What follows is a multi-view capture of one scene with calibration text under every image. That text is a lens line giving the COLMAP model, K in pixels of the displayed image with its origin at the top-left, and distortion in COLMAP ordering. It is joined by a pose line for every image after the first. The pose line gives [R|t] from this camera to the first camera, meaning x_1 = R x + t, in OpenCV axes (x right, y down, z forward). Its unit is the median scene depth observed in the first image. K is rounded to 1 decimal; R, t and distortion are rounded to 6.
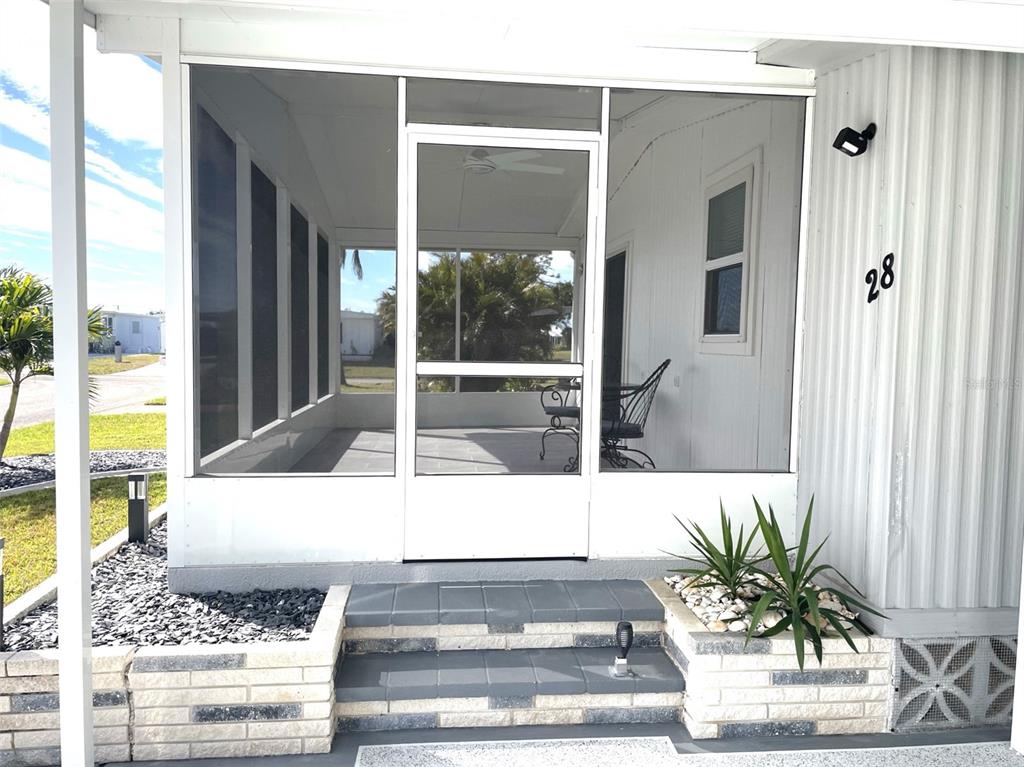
lens RADIAL K [[772.9, 0, 512.6], [0, 772.9, 384.0], [0, 0, 1]] dist [0.090937, -0.107942]
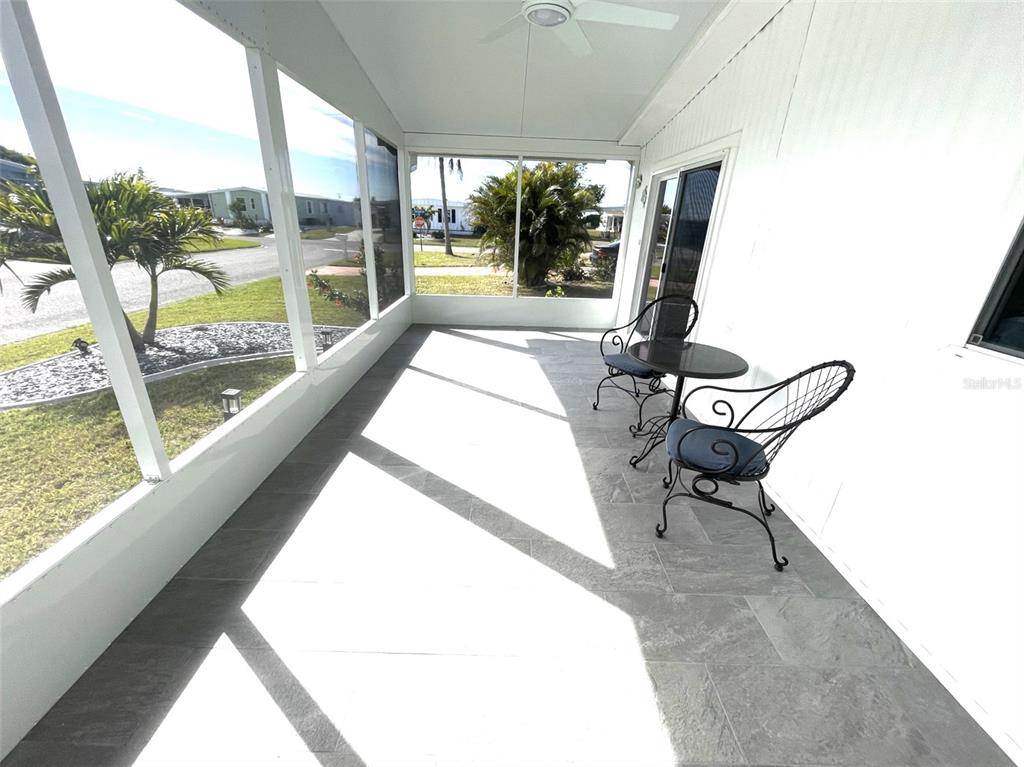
lens RADIAL K [[410.8, 0, 515.4], [0, 410.8, 386.0], [0, 0, 1]] dist [-0.002200, -0.000260]
pose [[0.994727, 0.062100, -0.081616, -0.011416], [-0.032111, 0.944405, 0.327211, -0.053053], [0.097399, -0.322865, 0.941420, 0.316977]]
